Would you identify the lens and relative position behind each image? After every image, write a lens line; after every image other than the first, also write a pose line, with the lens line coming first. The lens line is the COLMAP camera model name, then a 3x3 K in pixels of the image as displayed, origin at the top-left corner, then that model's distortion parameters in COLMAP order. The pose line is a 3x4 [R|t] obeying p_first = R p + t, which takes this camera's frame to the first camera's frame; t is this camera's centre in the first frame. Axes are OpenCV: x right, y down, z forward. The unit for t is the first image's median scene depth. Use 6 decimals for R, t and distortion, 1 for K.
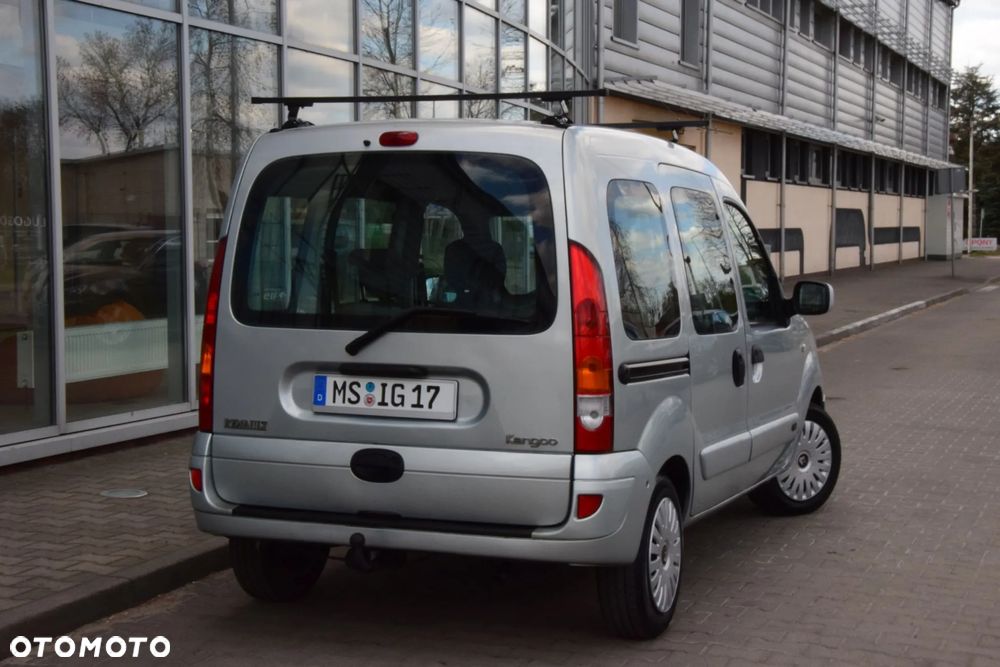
lens RADIAL K [[1871.3, 0, 513.2], [0, 1871.3, 331.2], [0, 0, 1]] dist [0.286342, 0.157871]
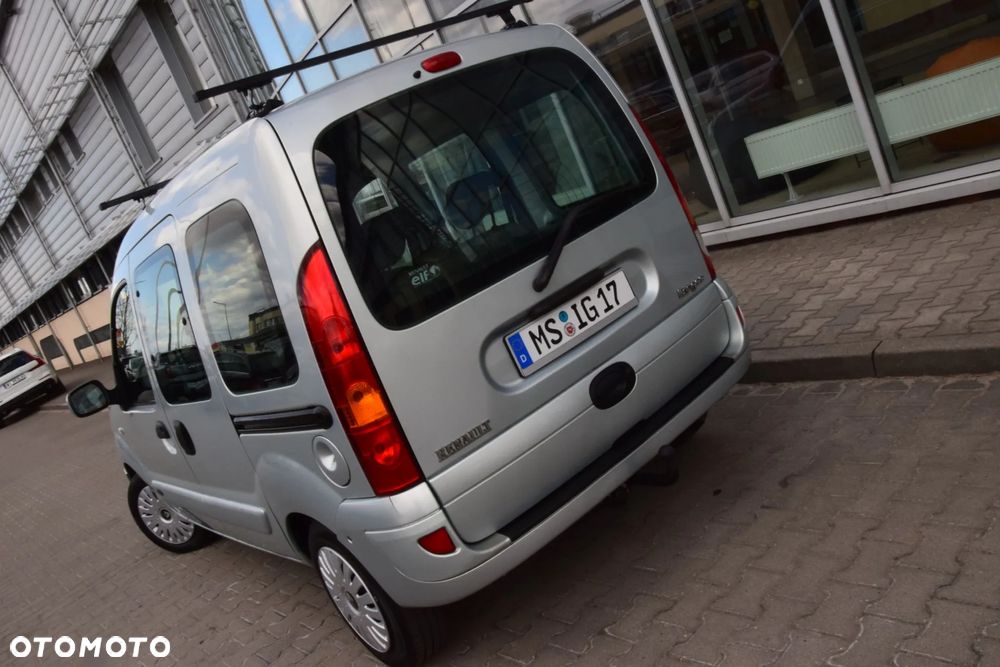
lens RADIAL K [[810.5, 0, 494.6], [0, 810.5, 325.1], [0, 0, 1]] dist [-0.133177, 0.134911]
pose [[0.446641, -0.371222, 0.814068, -0.394274], [0.442690, 0.882377, 0.159488, -0.041302], [-0.777520, 0.289146, 0.558442, 0.788938]]
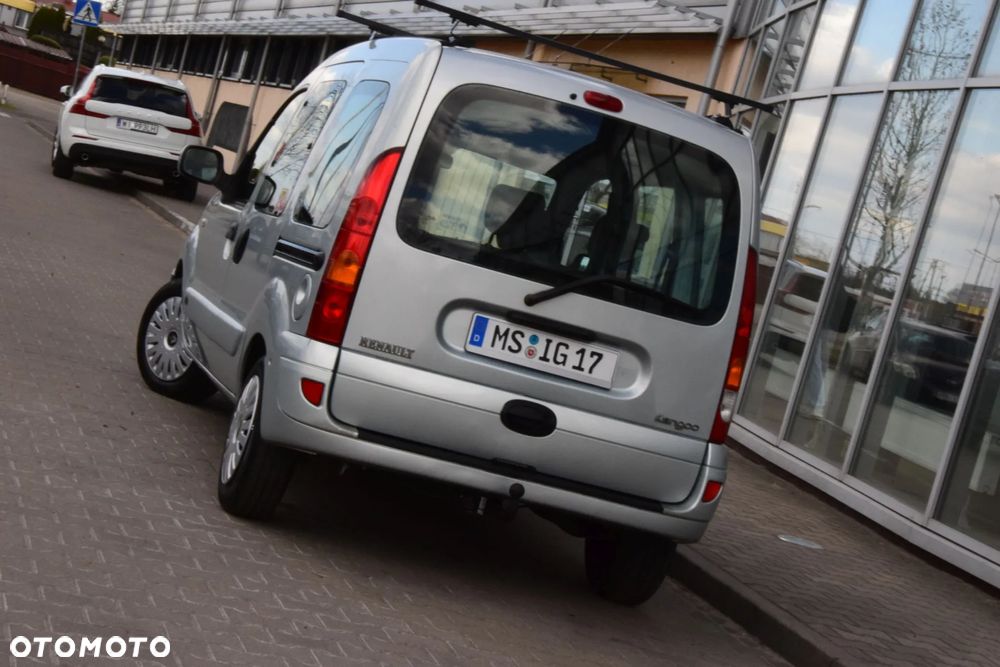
lens RADIAL K [[1871.3, 0, 513.2], [0, 1871.3, 331.2], [0, 0, 1]] dist [0.286342, 0.157871]
pose [[0.765293, 0.170899, 0.620581, -0.684189], [-0.227953, 0.973585, 0.012998, 0.014500], [-0.601967, -0.151411, 0.784035, 0.219686]]
